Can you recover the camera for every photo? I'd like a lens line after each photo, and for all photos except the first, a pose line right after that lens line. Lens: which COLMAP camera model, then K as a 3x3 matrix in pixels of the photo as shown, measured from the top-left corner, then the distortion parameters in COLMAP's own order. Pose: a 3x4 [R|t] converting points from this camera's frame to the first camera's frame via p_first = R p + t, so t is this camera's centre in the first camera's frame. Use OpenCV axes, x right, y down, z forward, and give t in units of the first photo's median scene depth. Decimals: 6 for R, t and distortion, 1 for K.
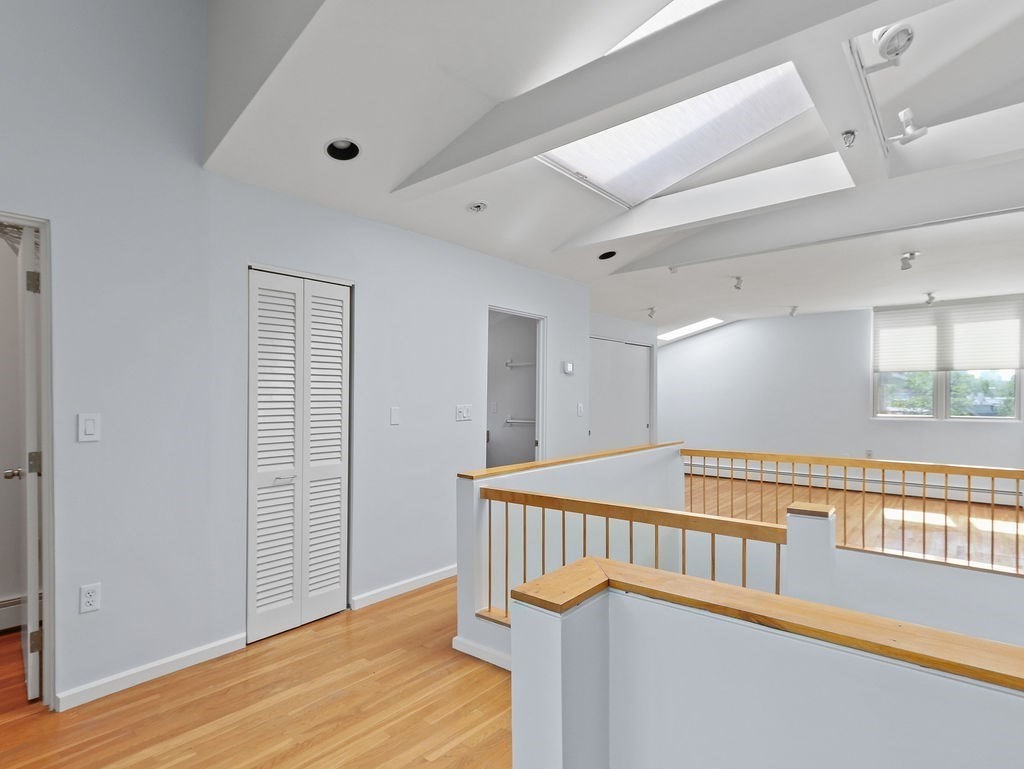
lens RADIAL K [[541.5, 0, 510.1], [0, 541.5, 387.4], [0, 0, 1]] dist [0.003755, 0.000787]
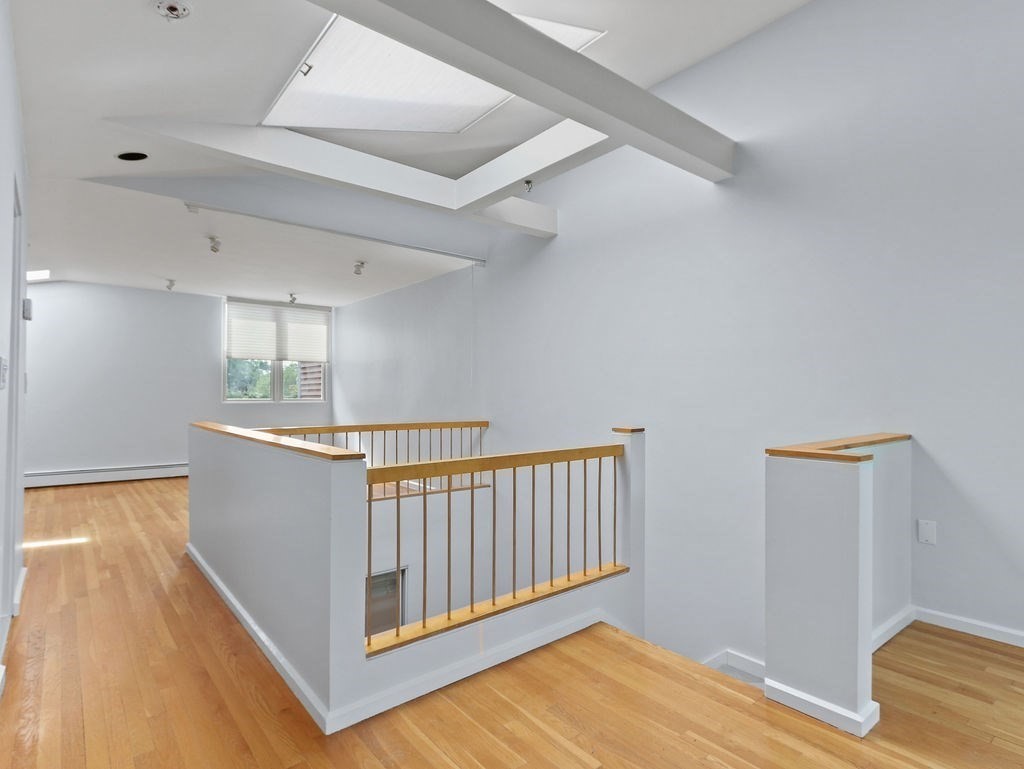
lens RADIAL K [[541.5, 0, 510.1], [0, 541.5, 387.4], [0, 0, 1]] dist [0.003755, 0.000787]
pose [[0.186912, 0.017538, 0.982220, -0.303660], [-0.020630, 0.999690, -0.013924, 0.037454], [-0.982160, -0.017660, 0.187216, 0.300115]]
